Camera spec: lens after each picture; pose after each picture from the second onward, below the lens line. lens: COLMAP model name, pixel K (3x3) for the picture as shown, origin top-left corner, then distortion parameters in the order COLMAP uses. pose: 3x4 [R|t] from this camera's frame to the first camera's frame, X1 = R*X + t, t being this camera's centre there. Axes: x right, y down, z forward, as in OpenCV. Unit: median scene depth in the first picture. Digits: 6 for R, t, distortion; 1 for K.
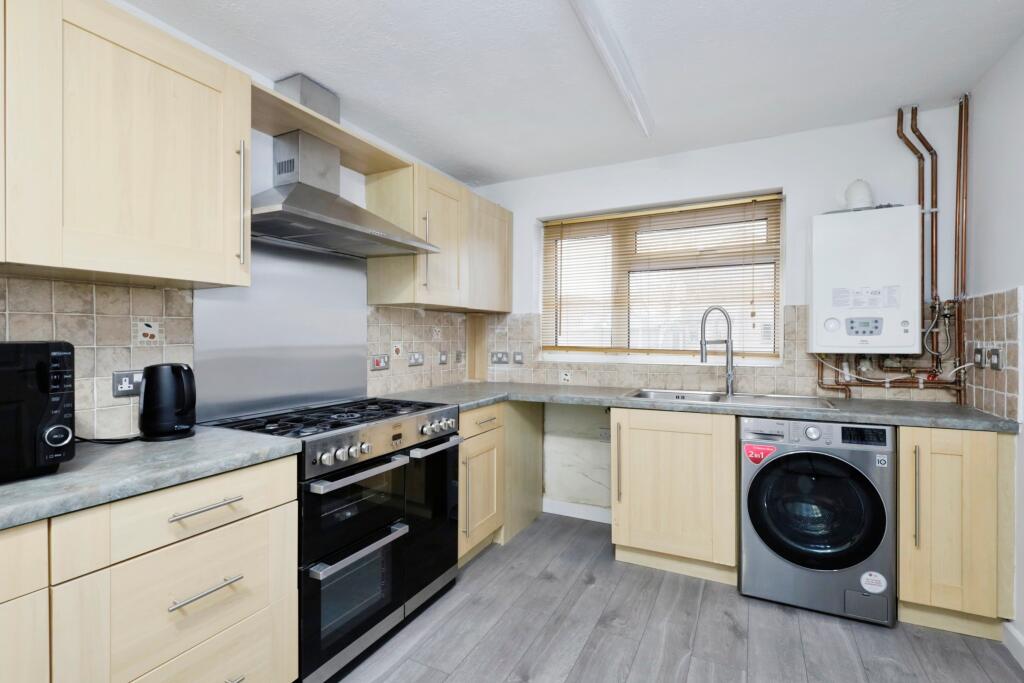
lens RADIAL K [[475.6, 0, 512.7], [0, 475.6, 343.5], [0, 0, 1]] dist [-0.003908, 0.000733]
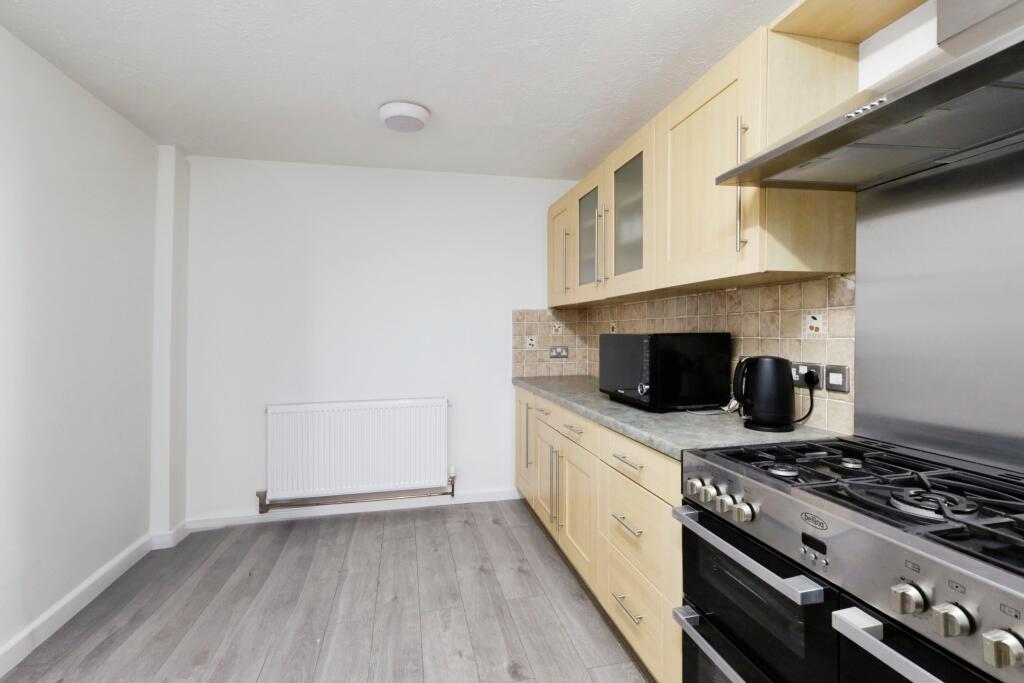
lens RADIAL K [[475.6, 0, 518.1], [0, 475.6, 332.5], [0, 0, 1]] dist [-0.003908, 0.000733]
pose [[-0.759133, -0.006086, -0.650907, 0.227332], [-0.015515, 0.999841, 0.008746, -0.005739], [0.650751, 0.016738, -0.759107, 0.967242]]
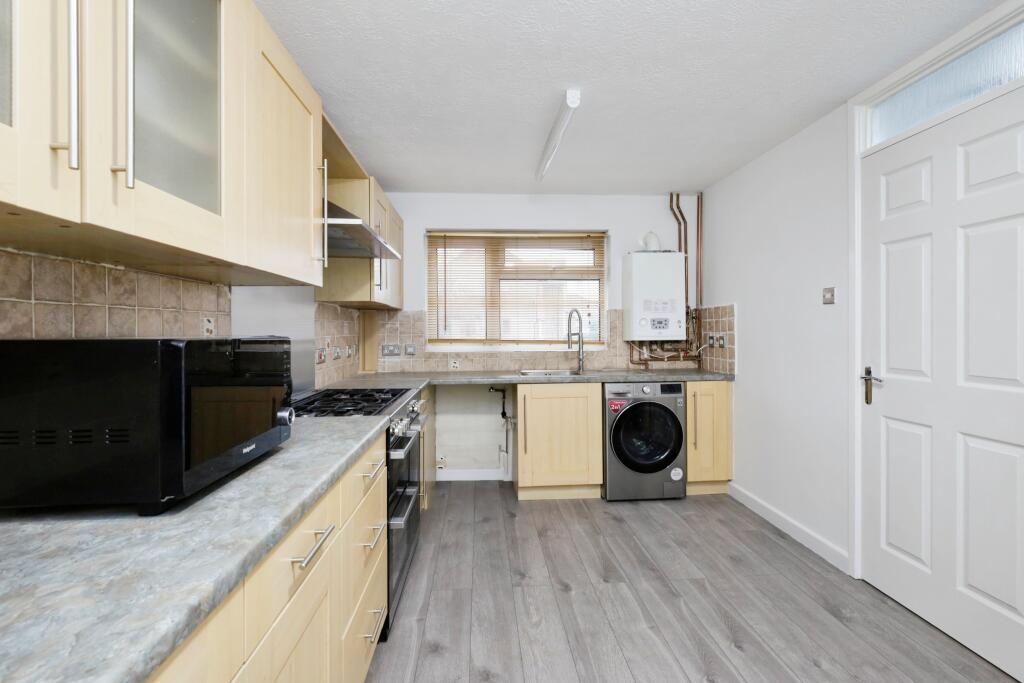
lens RADIAL K [[475.6, 0, 510.1], [0, 475.6, 336.0], [0, 0, 1]] dist [-0.003908, 0.000733]
pose [[0.859733, -0.009818, 0.510649, -0.528877], [0.012111, 0.999926, -0.001166, 0.002150], [-0.510599, 0.007187, 0.859789, -0.140310]]
